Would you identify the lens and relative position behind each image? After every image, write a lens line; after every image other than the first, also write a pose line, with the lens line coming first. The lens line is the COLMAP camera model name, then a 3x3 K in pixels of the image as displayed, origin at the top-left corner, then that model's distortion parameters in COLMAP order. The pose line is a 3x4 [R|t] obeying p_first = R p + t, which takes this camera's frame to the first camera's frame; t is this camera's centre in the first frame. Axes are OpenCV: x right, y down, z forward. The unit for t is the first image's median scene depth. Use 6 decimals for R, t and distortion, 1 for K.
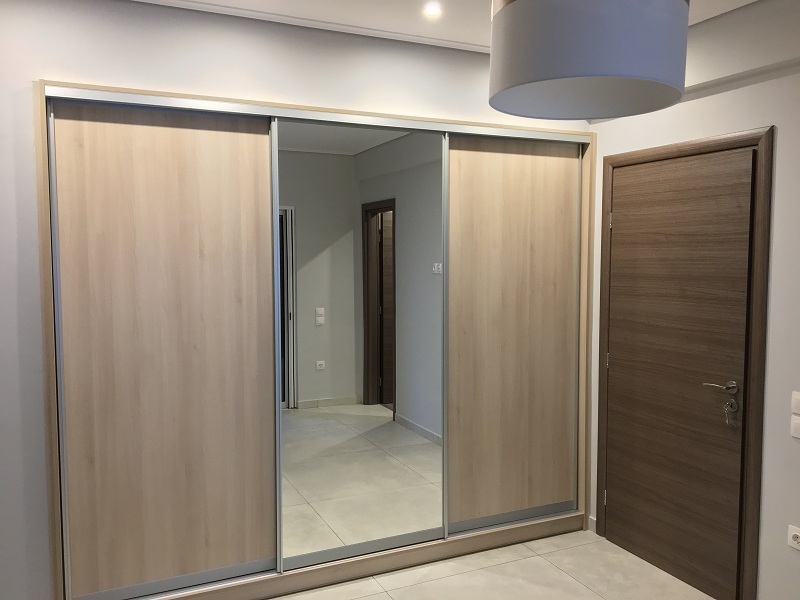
lens RADIAL K [[671.7, 0, 404.3], [0, 671.7, 301.6], [0, 0, 1]] dist [0.070000, -0.097481]
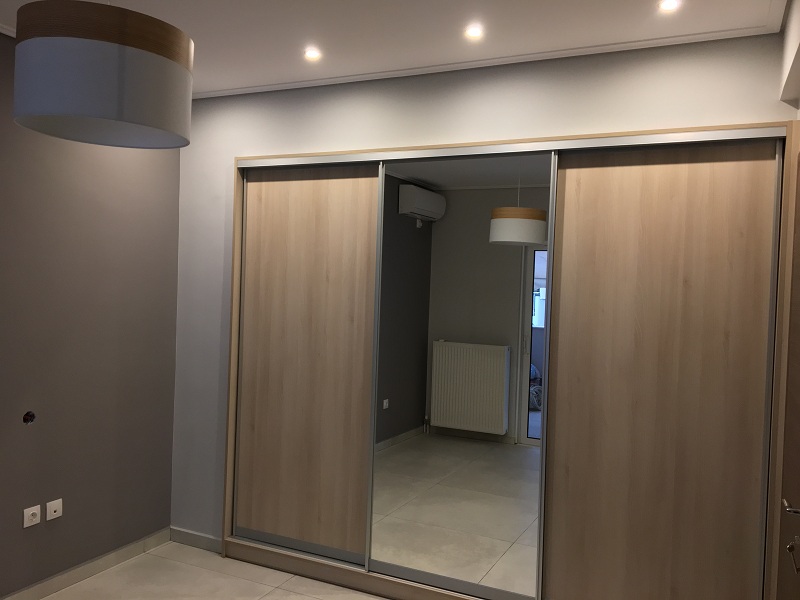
lens RADIAL K [[671.7, 0, 402.6], [0, 671.7, 300.8], [0, 0, 1]] dist [0.070000, -0.097481]
pose [[0.628603, 0.038375, -0.776779, 0.711129], [-0.093590, 0.995256, -0.026568, -0.010891], [0.772075, 0.089400, 0.629213, 0.328479]]
